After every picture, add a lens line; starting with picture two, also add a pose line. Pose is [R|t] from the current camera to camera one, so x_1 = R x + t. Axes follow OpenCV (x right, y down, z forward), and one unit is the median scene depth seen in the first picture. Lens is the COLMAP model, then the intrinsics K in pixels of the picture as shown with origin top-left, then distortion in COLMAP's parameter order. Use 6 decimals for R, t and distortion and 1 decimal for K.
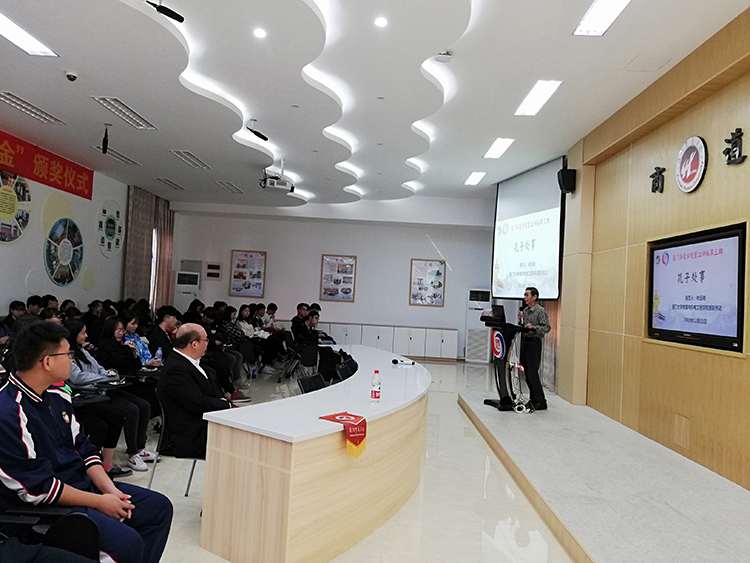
lens RADIAL K [[570.7, 0, 374.6], [0, 570.7, 281.4], [0, 0, 1]] dist [0.042072, -0.005730]
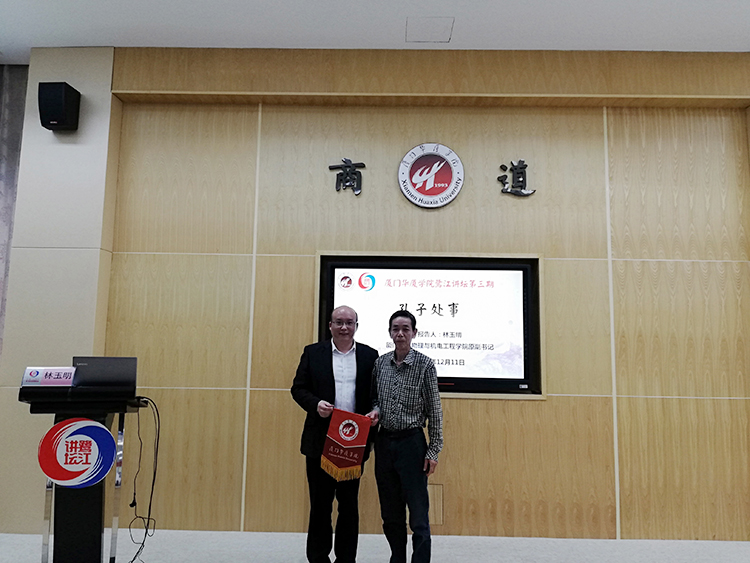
lens RADIAL K [[570.7, 0, 374.2], [0, 570.7, 275.1], [0, 0, 1]] dist [0.042072, -0.005730]
pose [[0.016226, 0.063450, 0.997853, -0.281440], [-0.044658, 0.997035, -0.062672, -0.001349], [-0.998871, -0.043546, 0.019011, 1.080723]]
